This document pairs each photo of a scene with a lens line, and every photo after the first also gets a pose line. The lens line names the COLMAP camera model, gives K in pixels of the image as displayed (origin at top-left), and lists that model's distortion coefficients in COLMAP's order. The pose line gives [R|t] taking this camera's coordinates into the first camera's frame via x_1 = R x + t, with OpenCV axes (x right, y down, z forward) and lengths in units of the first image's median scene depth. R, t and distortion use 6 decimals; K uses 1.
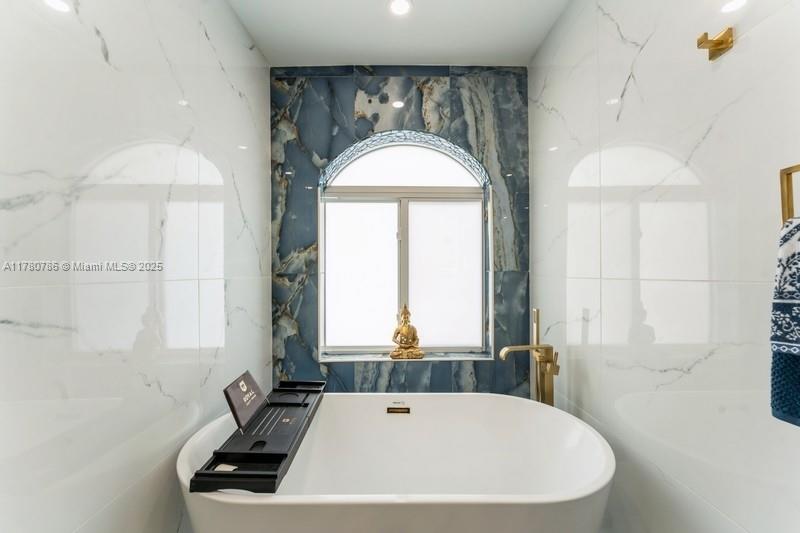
lens RADIAL K [[319.7, 0, 398.0], [0, 319.7, 268.0], [0, 0, 1]] dist [0.000465, 0.000513]
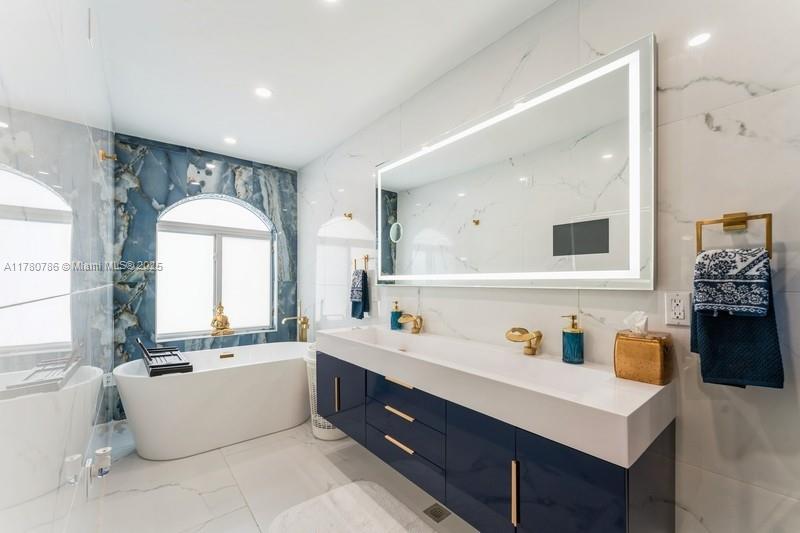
lens RADIAL K [[319.7, 0, 401.1], [0, 319.7, 281.1], [0, 0, 1]] dist [0.000465, 0.000513]
pose [[0.769120, 0.005673, 0.639079, -0.320607], [-0.009092, 0.999957, 0.002065, -0.000656], [-0.639040, -0.007399, 0.769138, -0.836823]]
